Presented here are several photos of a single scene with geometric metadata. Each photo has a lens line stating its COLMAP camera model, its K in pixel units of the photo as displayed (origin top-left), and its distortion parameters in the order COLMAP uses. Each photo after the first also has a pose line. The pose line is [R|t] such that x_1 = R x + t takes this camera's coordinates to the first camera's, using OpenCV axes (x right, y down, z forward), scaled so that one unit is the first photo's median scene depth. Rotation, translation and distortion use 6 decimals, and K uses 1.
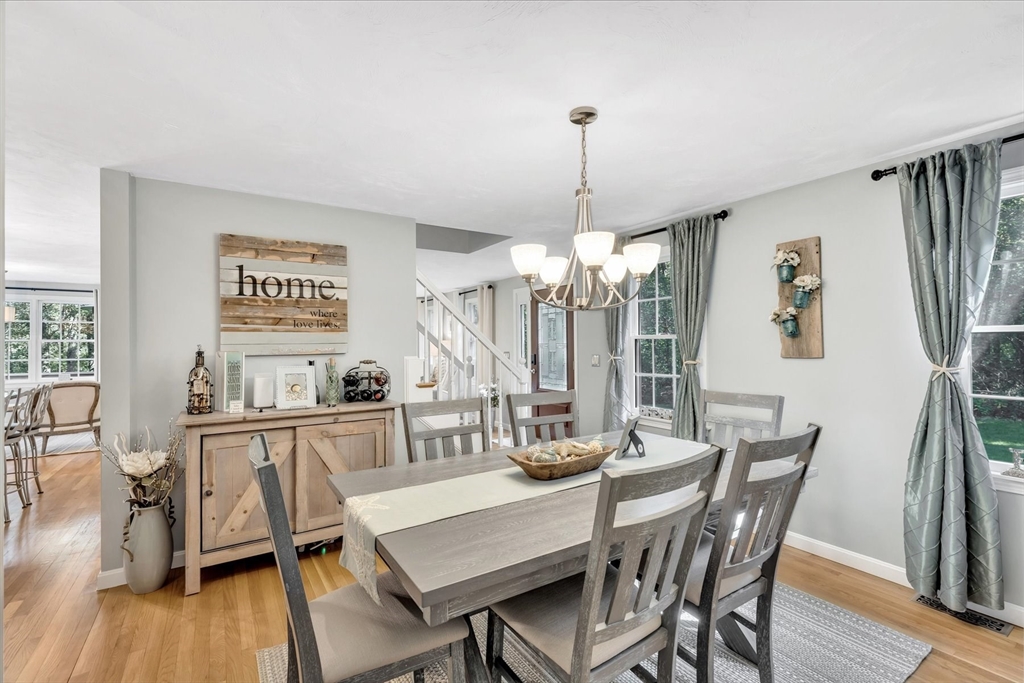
lens RADIAL K [[461.0, 0, 510.0], [0, 461.0, 337.0], [0, 0, 1]] dist [0.001287, 0.000155]
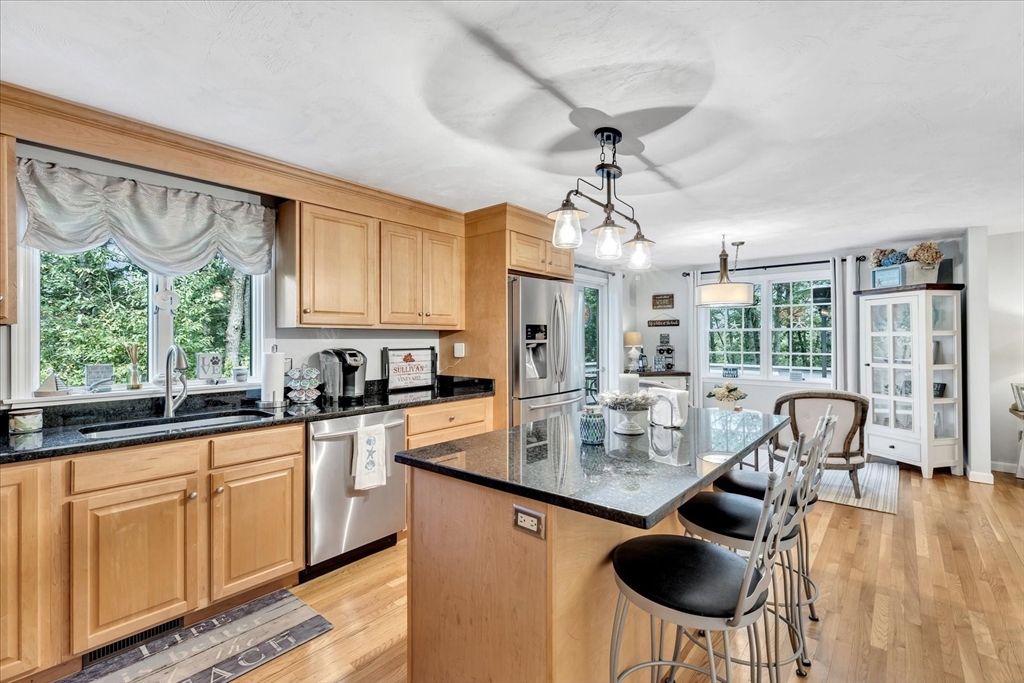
lens RADIAL K [[461.0, 0, 516.4], [0, 461.0, 336.5], [0, 0, 1]] dist [0.001287, 0.000155]
pose [[0.286139, -0.002648, -0.958184, -0.357037], [0.020411, 0.999786, 0.003333, 0.008970], [0.957971, -0.020511, 0.286132, 0.322498]]
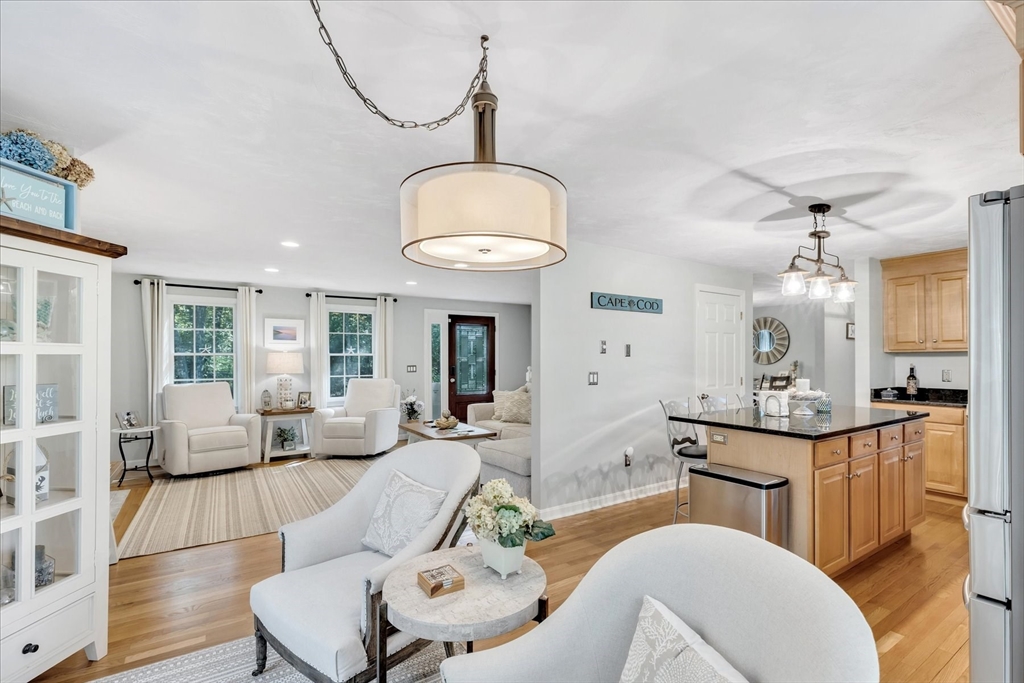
lens RADIAL K [[461.0, 0, 518.0], [0, 461.0, 356.5], [0, 0, 1]] dist [0.001287, 0.000155]
pose [[0.001052, 0.003150, 0.999994, -1.089826], [-0.017303, 0.999845, -0.003131, 0.017723], [-0.999850, -0.017300, 0.001106, 0.764752]]
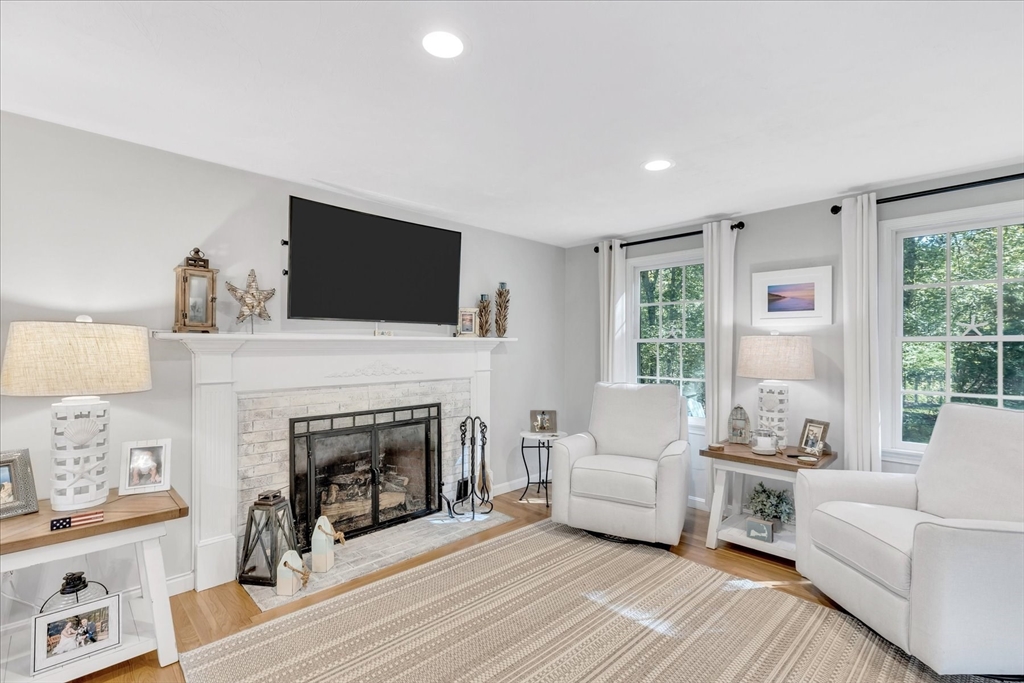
lens RADIAL K [[461.0, 0, 520.2], [0, 461.0, 344.0], [0, 0, 1]] dist [0.001287, 0.000155]
pose [[0.980741, 0.005529, 0.195235, -0.508120], [-0.008268, 0.999878, 0.013215, 0.019306], [-0.195139, -0.014575, 0.980667, 0.829724]]
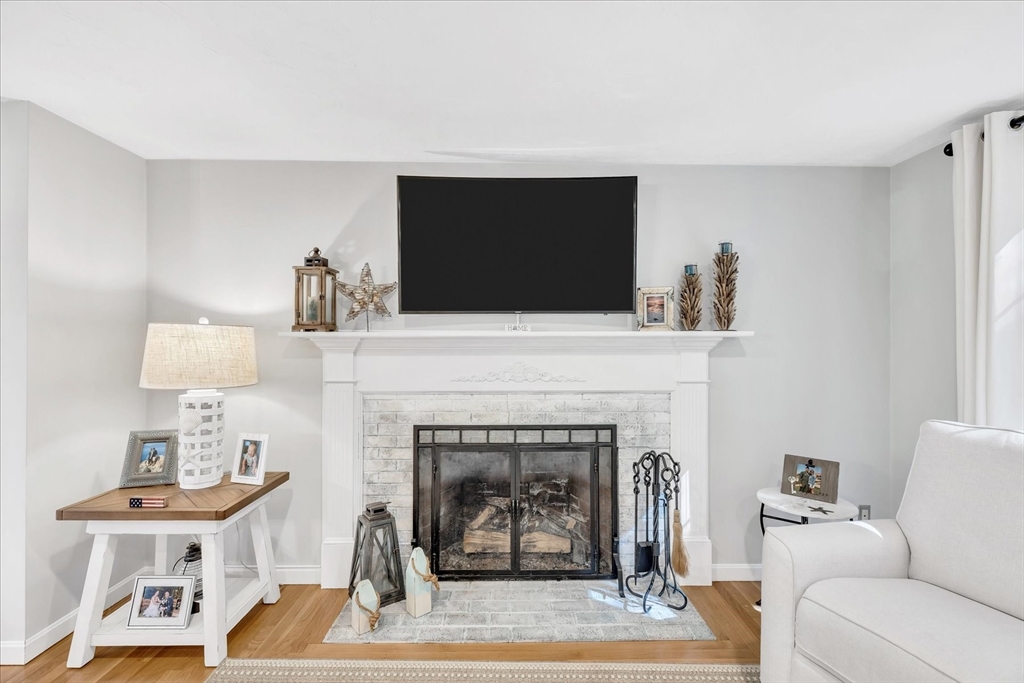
lens RADIAL K [[461.0, 0, 512.5], [0, 461.0, 337.3], [0, 0, 1]] dist [0.001287, 0.000155]
pose [[0.839730, -0.001910, -0.543001, -0.361373], [0.006118, 0.999964, 0.005943, 0.020921], [0.542970, -0.008313, 0.839711, 1.006574]]
